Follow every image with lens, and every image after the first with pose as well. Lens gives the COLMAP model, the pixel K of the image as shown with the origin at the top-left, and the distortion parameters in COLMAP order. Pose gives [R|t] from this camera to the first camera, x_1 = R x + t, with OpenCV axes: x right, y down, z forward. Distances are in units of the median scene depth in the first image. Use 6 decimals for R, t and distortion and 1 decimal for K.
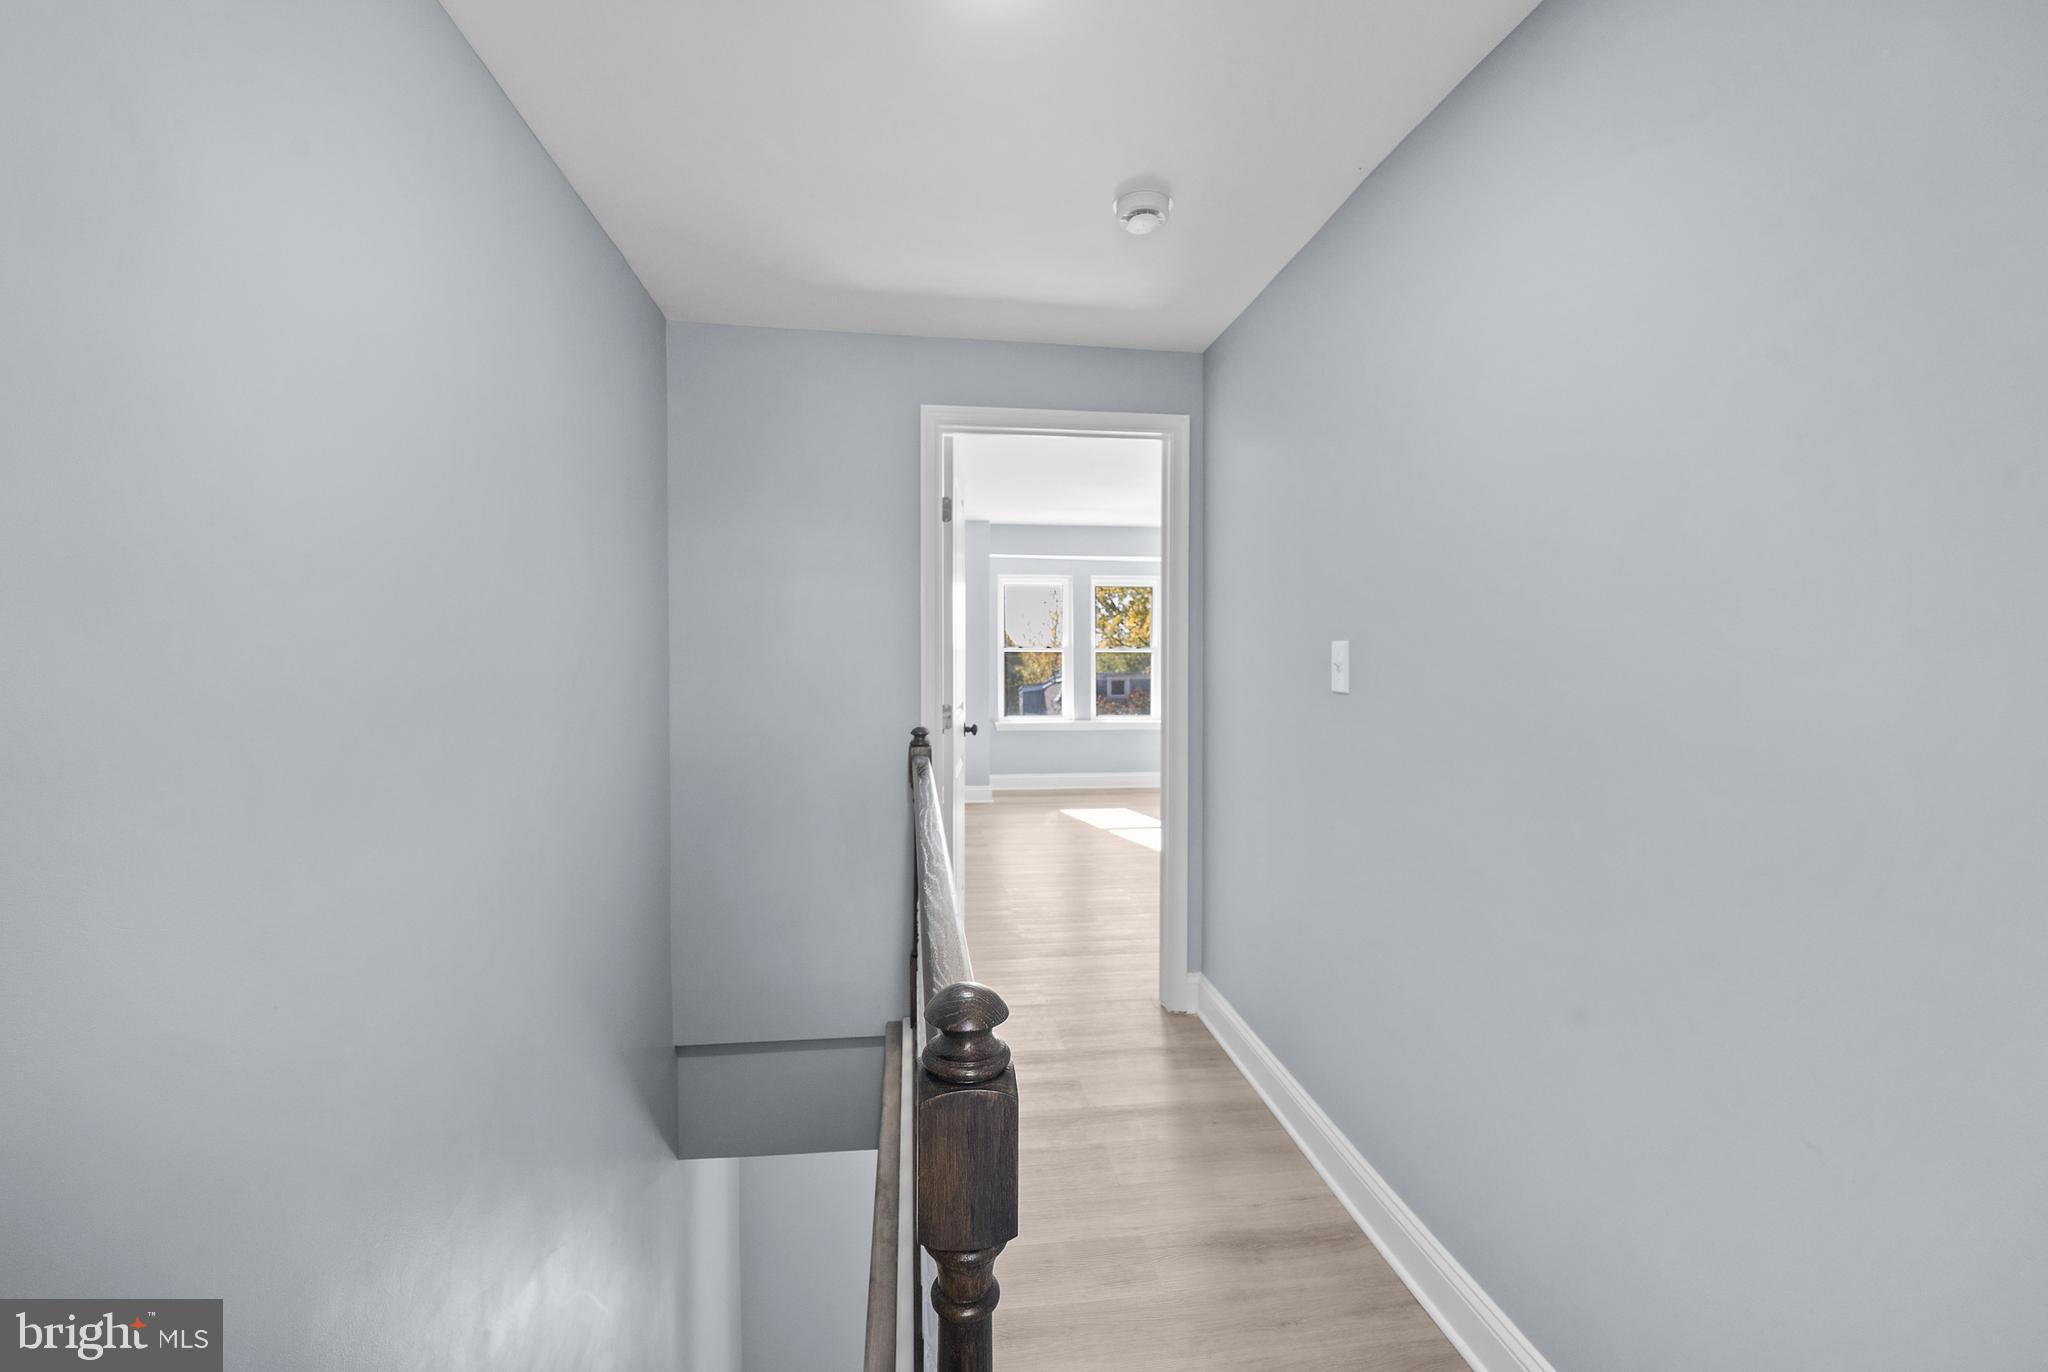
lens RADIAL K [[861.2, 0, 1022.2], [0, 861.2, 674.6], [0, 0, 1]] dist [-0.001361, -0.000116]
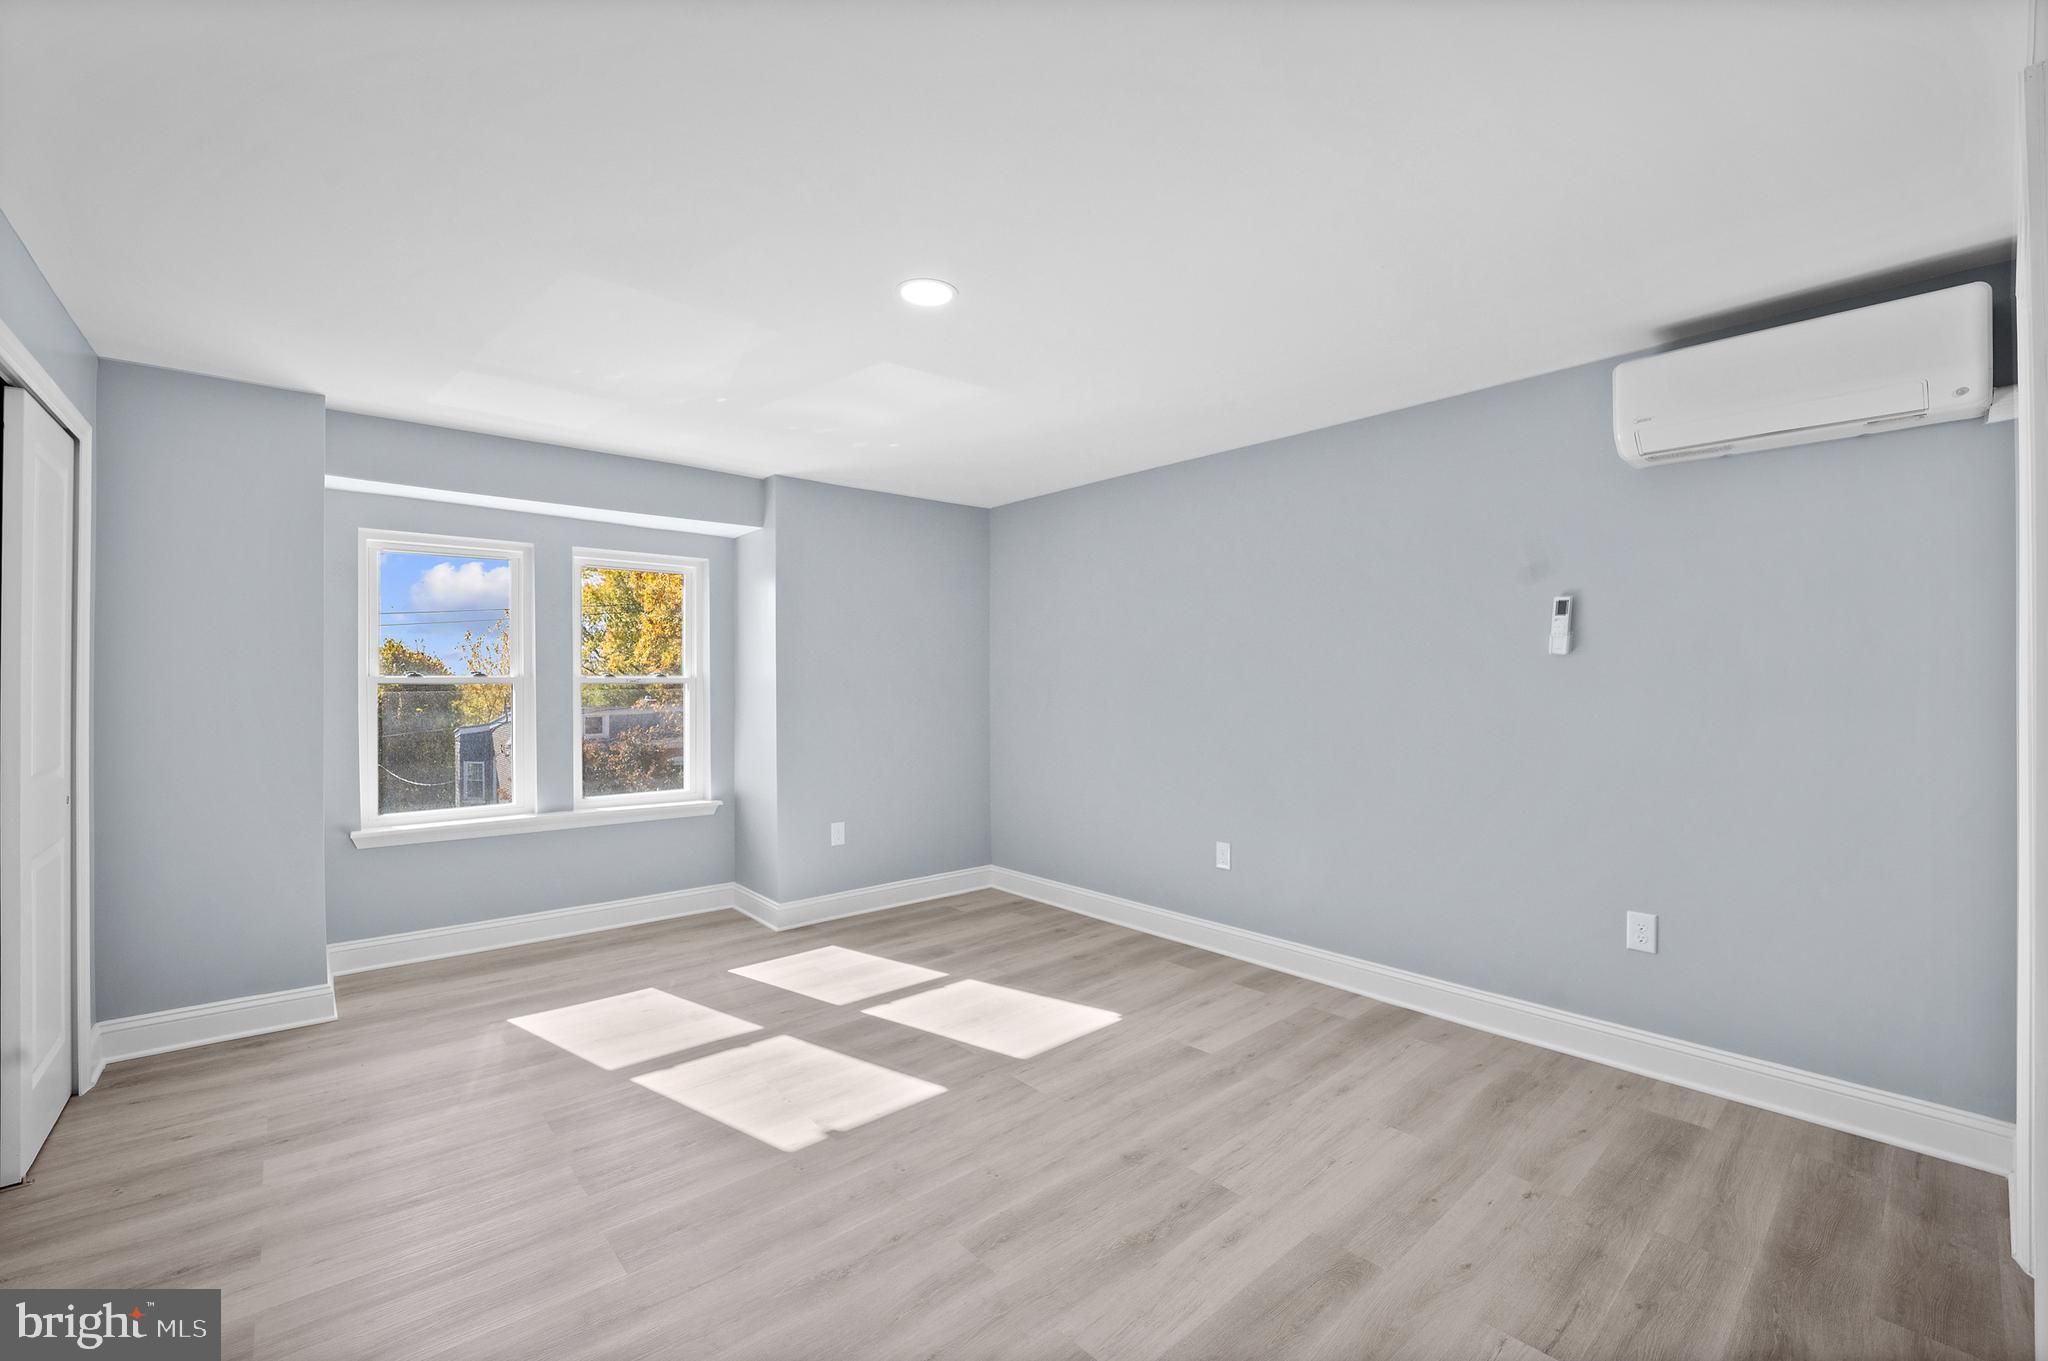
lens RADIAL K [[852.0, 0, 1021.8], [0, 852.0, 666.6], [0, 0, 1]] dist [-0.025361, -0.000246]
pose [[0.833457, -0.006604, 0.552545, 0.022075], [0.029654, 0.999022, -0.032791, -0.010121], [-0.551788, 0.043715, 0.832838, 0.392679]]
